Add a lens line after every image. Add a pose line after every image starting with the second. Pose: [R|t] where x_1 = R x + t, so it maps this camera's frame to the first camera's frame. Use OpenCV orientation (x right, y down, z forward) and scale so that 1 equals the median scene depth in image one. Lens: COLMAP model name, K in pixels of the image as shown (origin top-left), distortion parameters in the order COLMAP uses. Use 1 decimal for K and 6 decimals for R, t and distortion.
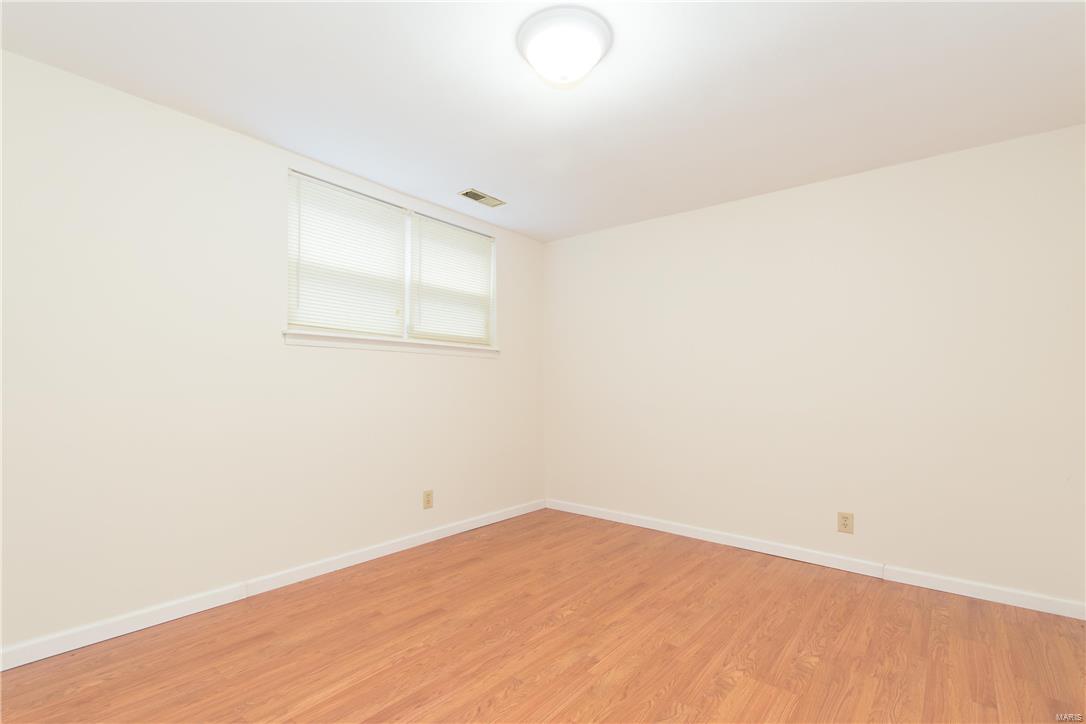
lens RADIAL K [[504.5, 0, 539.3], [0, 504.5, 367.1], [0, 0, 1]] dist [-0.001487, -0.000682]
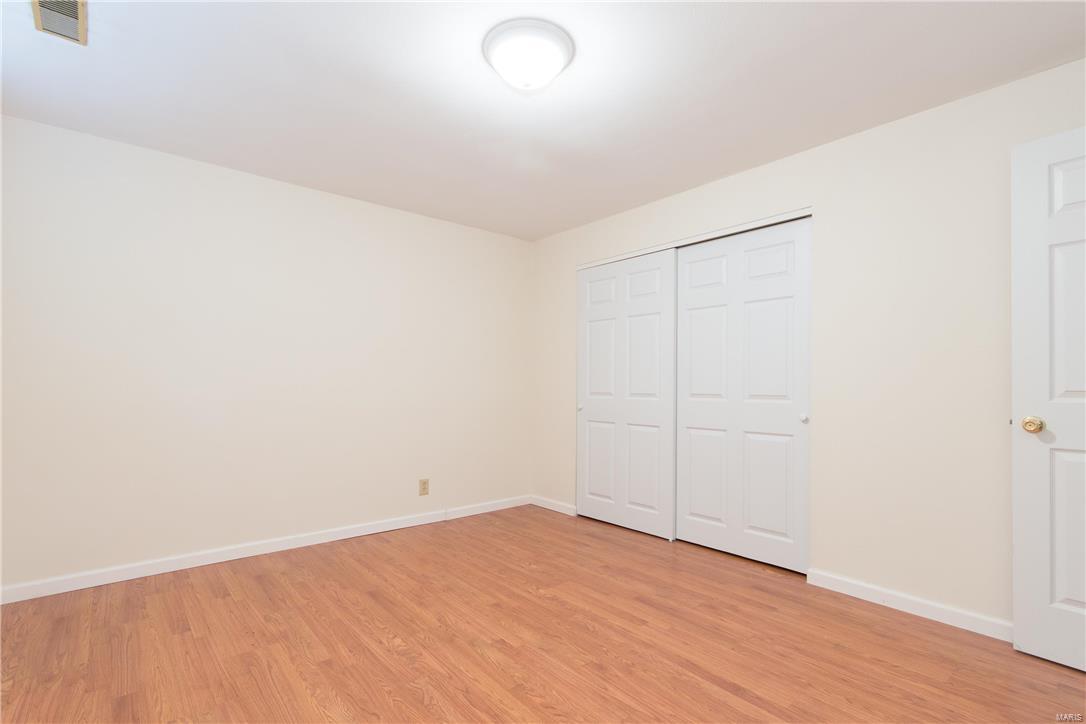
lens RADIAL K [[501.3, 0, 542.3], [0, 501.3, 377.2], [0, 0, 1]] dist [0.001863, 0.000243]
pose [[0.175486, 0.001871, 0.984480, -0.709071], [-0.041062, 0.999142, 0.005421, 0.009516], [-0.983625, -0.041376, 0.175413, 0.573754]]
